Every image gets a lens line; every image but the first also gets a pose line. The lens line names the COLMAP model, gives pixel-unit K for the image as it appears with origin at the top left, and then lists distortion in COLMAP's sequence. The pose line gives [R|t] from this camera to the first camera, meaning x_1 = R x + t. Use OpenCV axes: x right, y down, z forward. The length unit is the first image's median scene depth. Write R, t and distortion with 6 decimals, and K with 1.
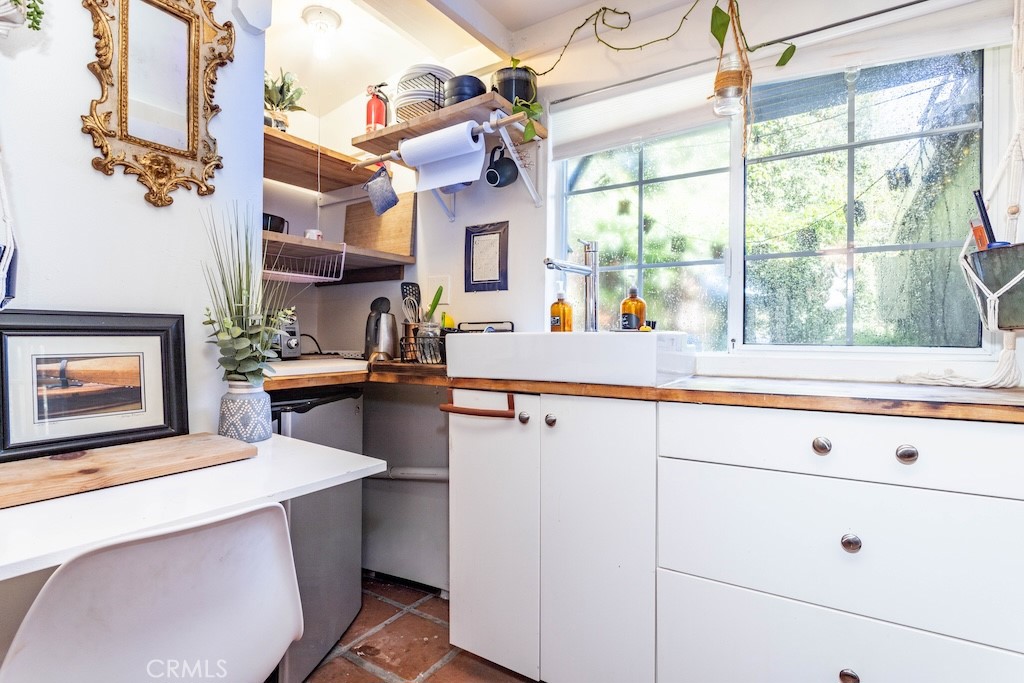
lens RADIAL K [[507.3, 0, 512.6], [0, 507.3, 340.6], [0, 0, 1]] dist [0.002251, 0.000853]
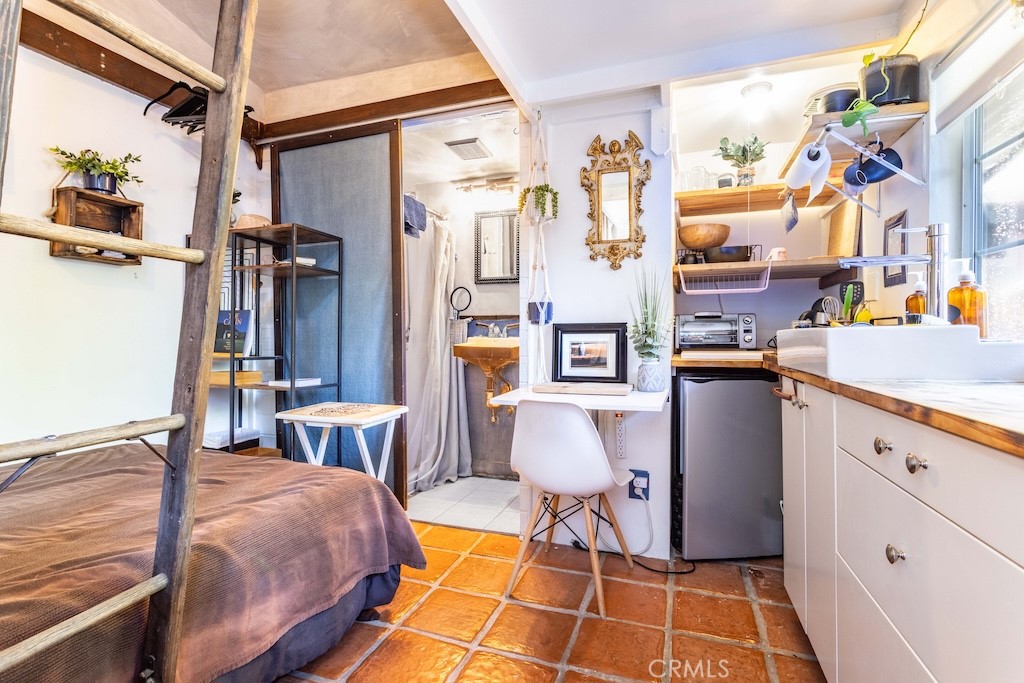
lens RADIAL K [[507.3, 0, 512.2], [0, 507.3, 340.2], [0, 0, 1]] dist [0.002251, 0.000853]
pose [[0.264339, 0.001531, -0.964429, 1.135801], [-0.004803, 0.999988, 0.000271, 0.019555], [0.964418, 0.004561, 0.264343, 0.064452]]
